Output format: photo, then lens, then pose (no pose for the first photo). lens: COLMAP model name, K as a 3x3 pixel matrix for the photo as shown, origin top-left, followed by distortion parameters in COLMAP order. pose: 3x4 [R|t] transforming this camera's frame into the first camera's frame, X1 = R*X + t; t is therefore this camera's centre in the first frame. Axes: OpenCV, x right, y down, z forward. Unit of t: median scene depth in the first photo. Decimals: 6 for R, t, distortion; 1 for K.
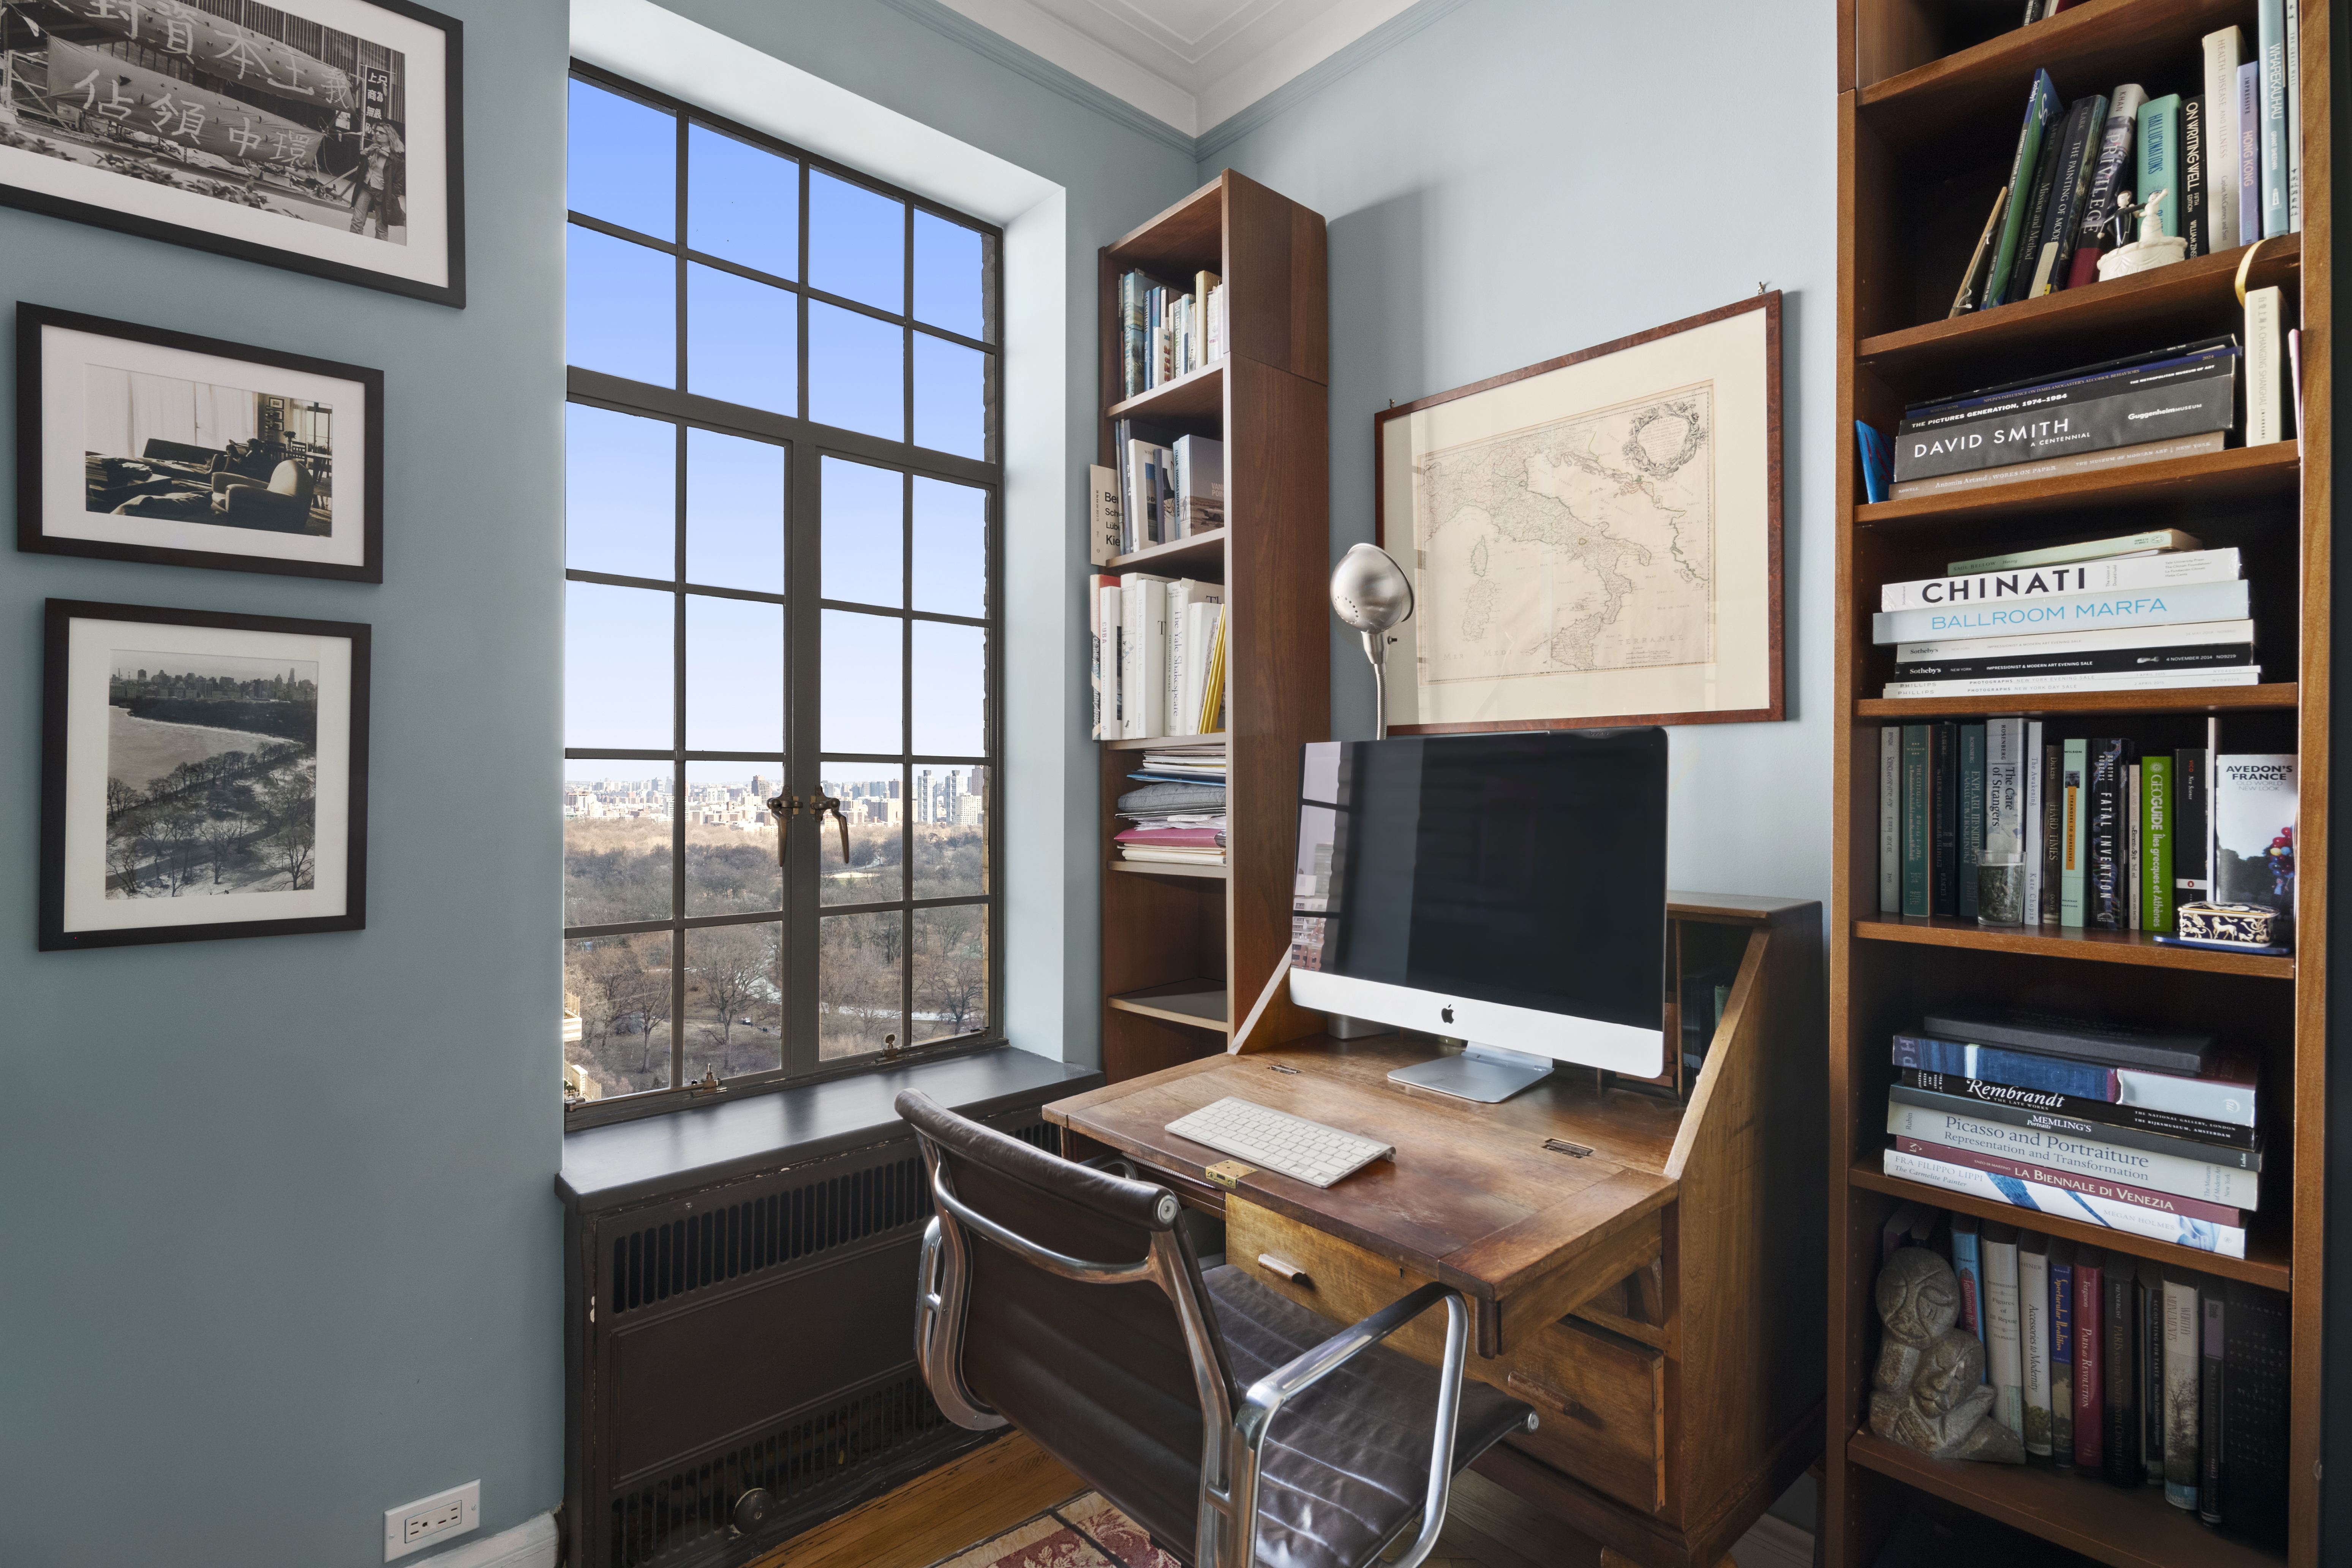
lens RADIAL K [[1069.0, 0, 1191.0], [0, 1069.0, 775.1], [0, 0, 1]] dist [-0.011867, -0.000748]
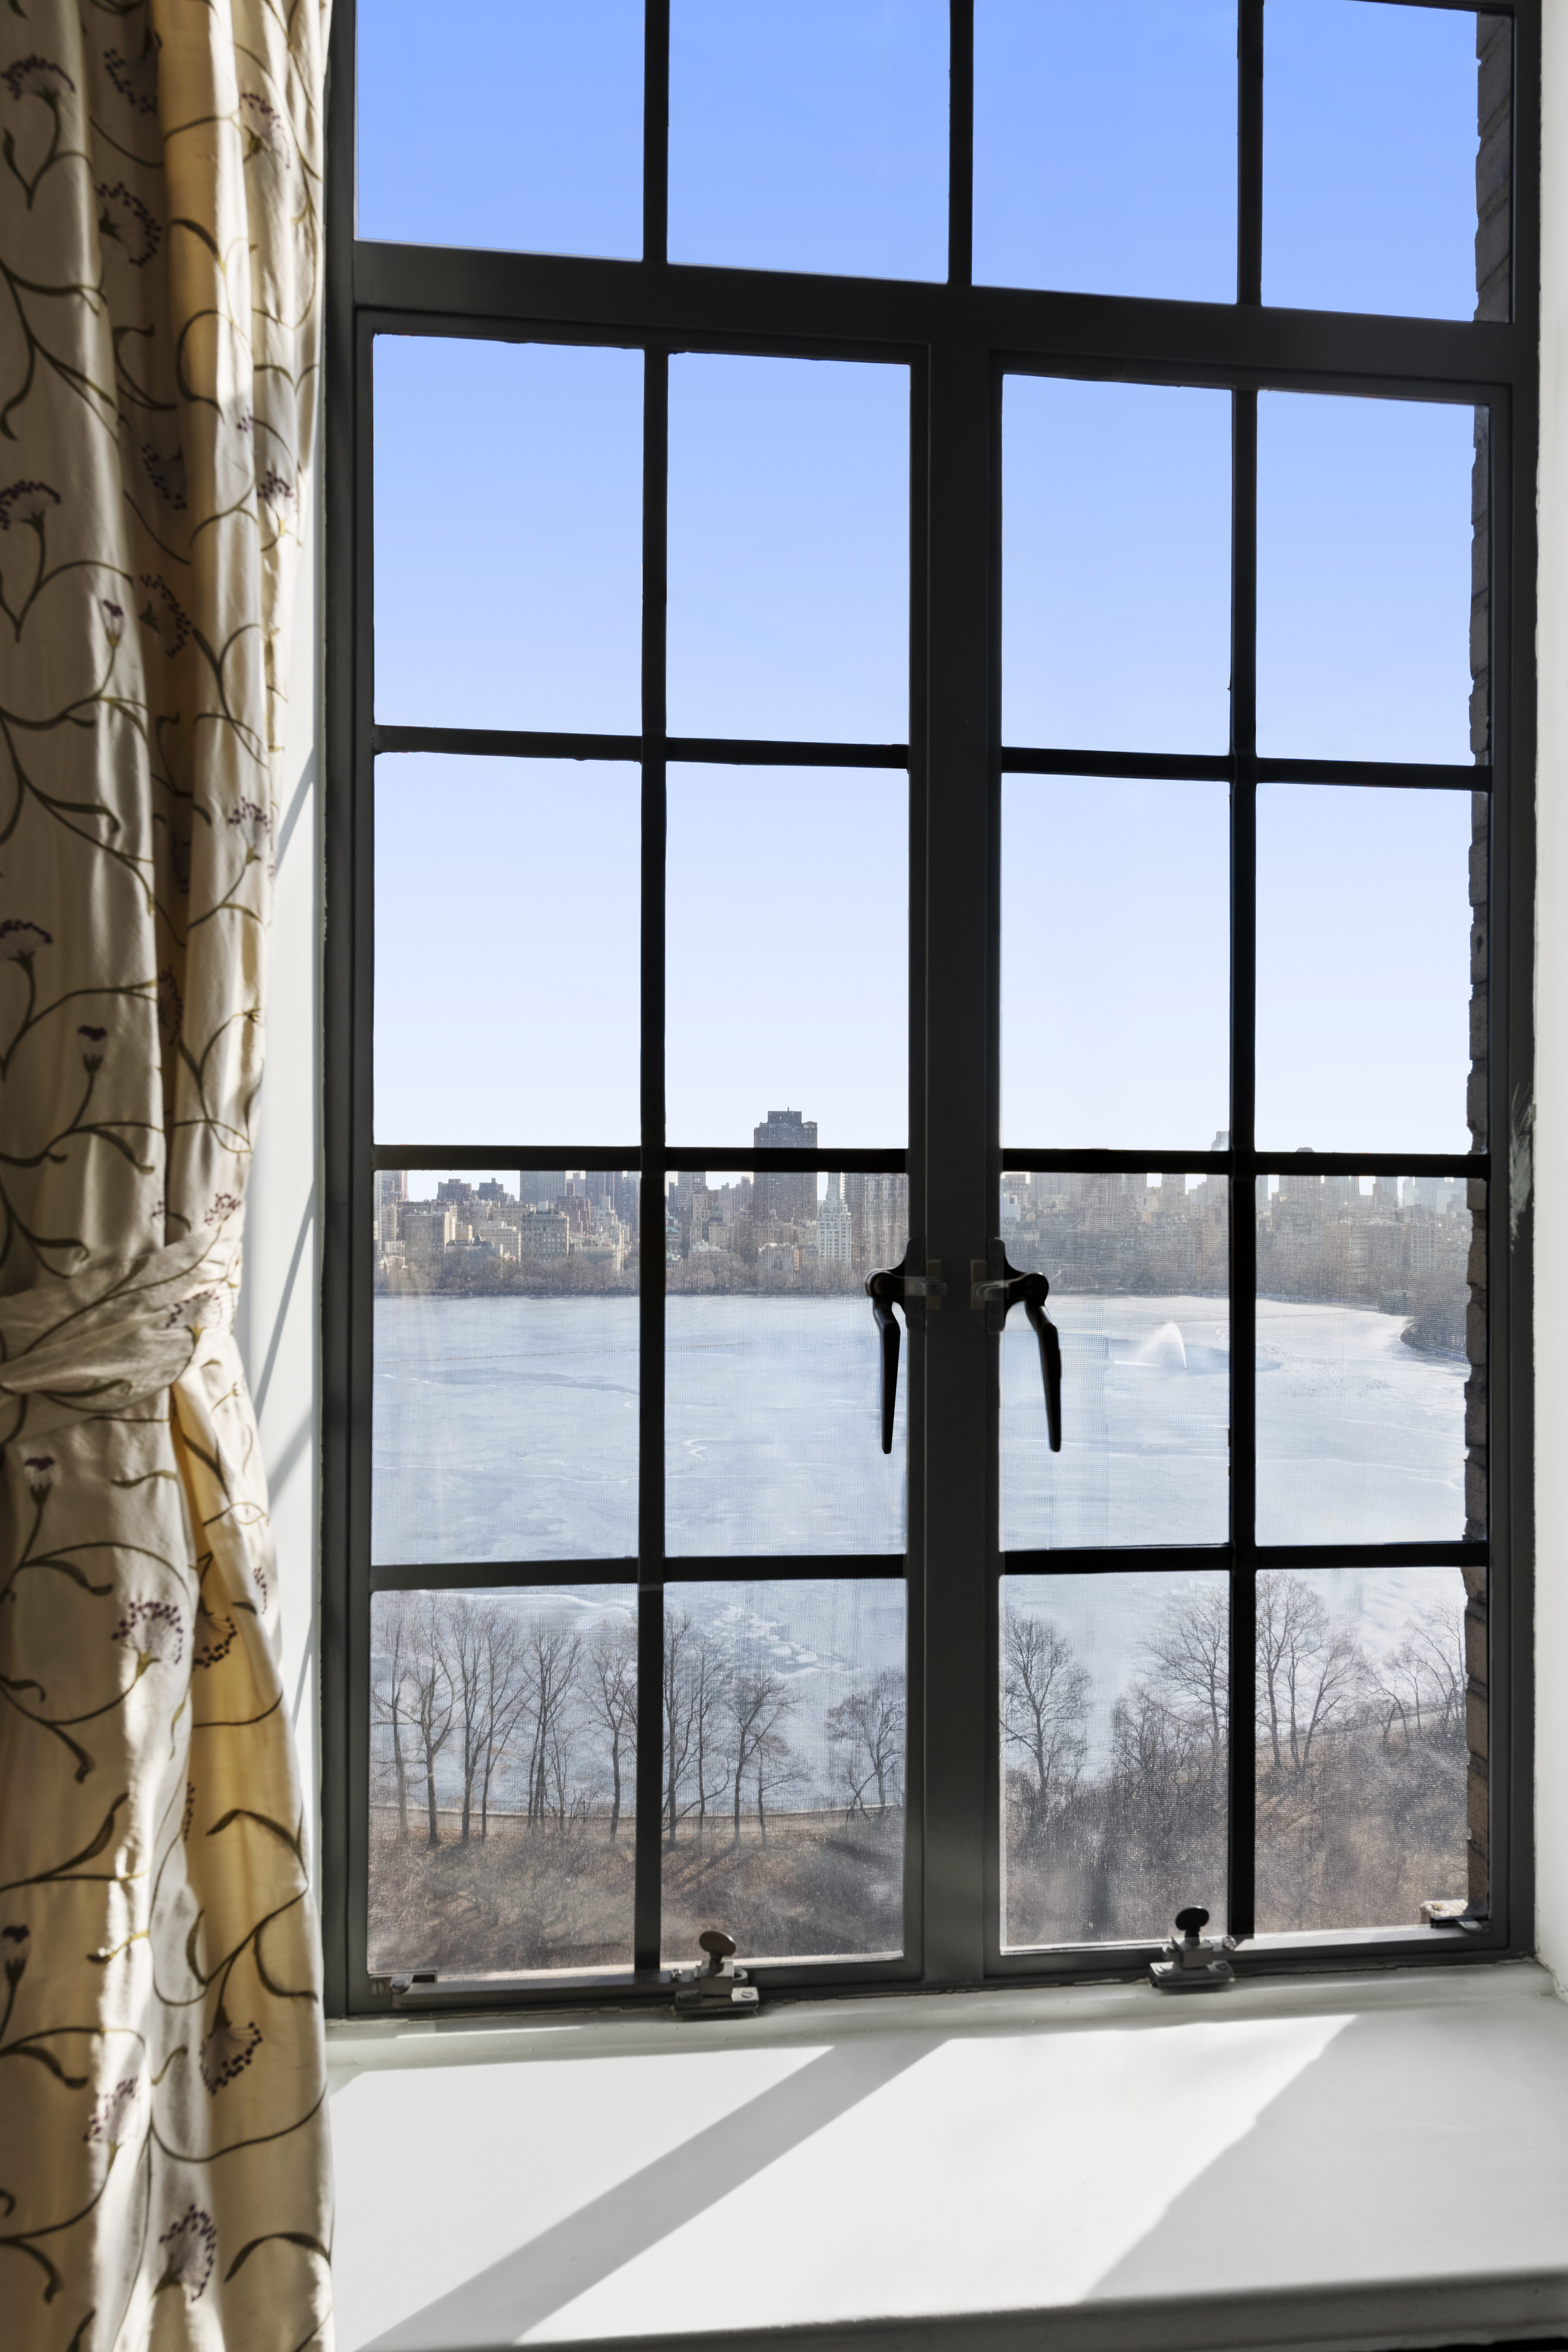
lens RADIAL K [[1386.7, 0, 788.7], [0, 1386.7, 1179.0], [0, 0, 1]] dist [0.014749, 0.002451]
pose [[0.800116, 0.001835, -0.599842, -0.109726], [-0.001961, 0.999998, 0.000444, -0.010846], [0.599842, 0.000821, 0.800118, 0.558876]]
